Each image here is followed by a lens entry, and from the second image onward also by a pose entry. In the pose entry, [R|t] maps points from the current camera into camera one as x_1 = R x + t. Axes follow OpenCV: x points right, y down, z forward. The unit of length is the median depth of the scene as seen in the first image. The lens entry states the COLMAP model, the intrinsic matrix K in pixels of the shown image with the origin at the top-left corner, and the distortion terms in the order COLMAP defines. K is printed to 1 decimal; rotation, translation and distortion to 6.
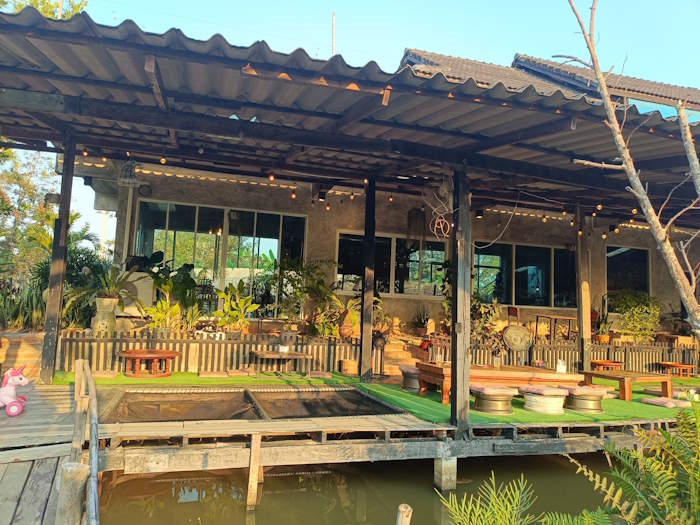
lens RADIAL K [[510.6, 0, 350.0], [0, 510.6, 262.5], [0, 0, 1]] dist [-0.006997, -0.003616]
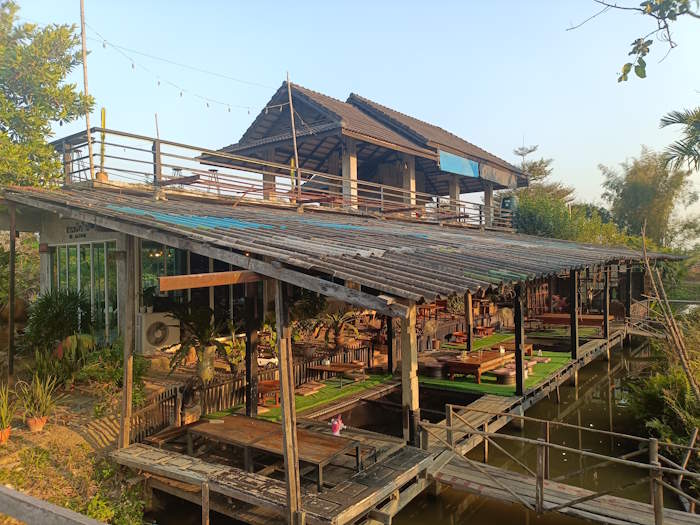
lens RADIAL K [[510.6, 0, 350.0], [0, 510.6, 262.5], [0, 0, 1]] dist [-0.006997, -0.003616]
pose [[0.809570, -0.056446, 0.584303, -1.130176], [-0.004573, 0.994730, 0.102430, -0.306560], [-0.587006, -0.085596, 0.805045, -0.144668]]
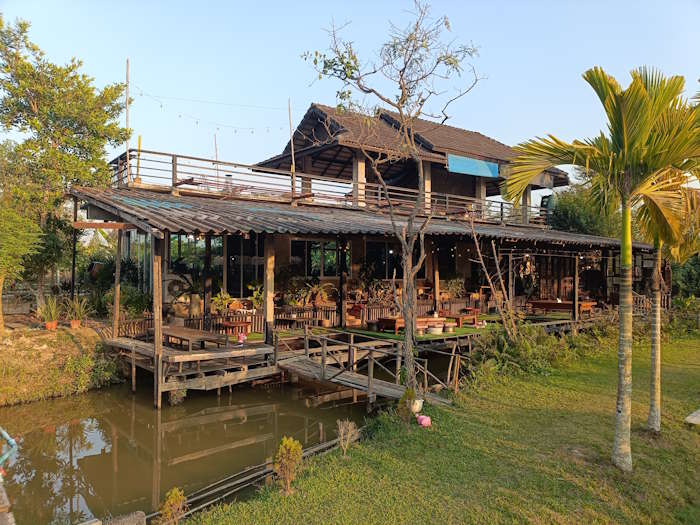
lens RADIAL K [[510.6, 0, 350.0], [0, 510.6, 262.5], [0, 0, 1]] dist [-0.006997, -0.003616]
pose [[0.929478, -0.033562, 0.367347, -0.800545], [0.000585, 0.995985, 0.089517, -0.240490], [-0.368877, -0.082989, 0.925766, -0.976865]]
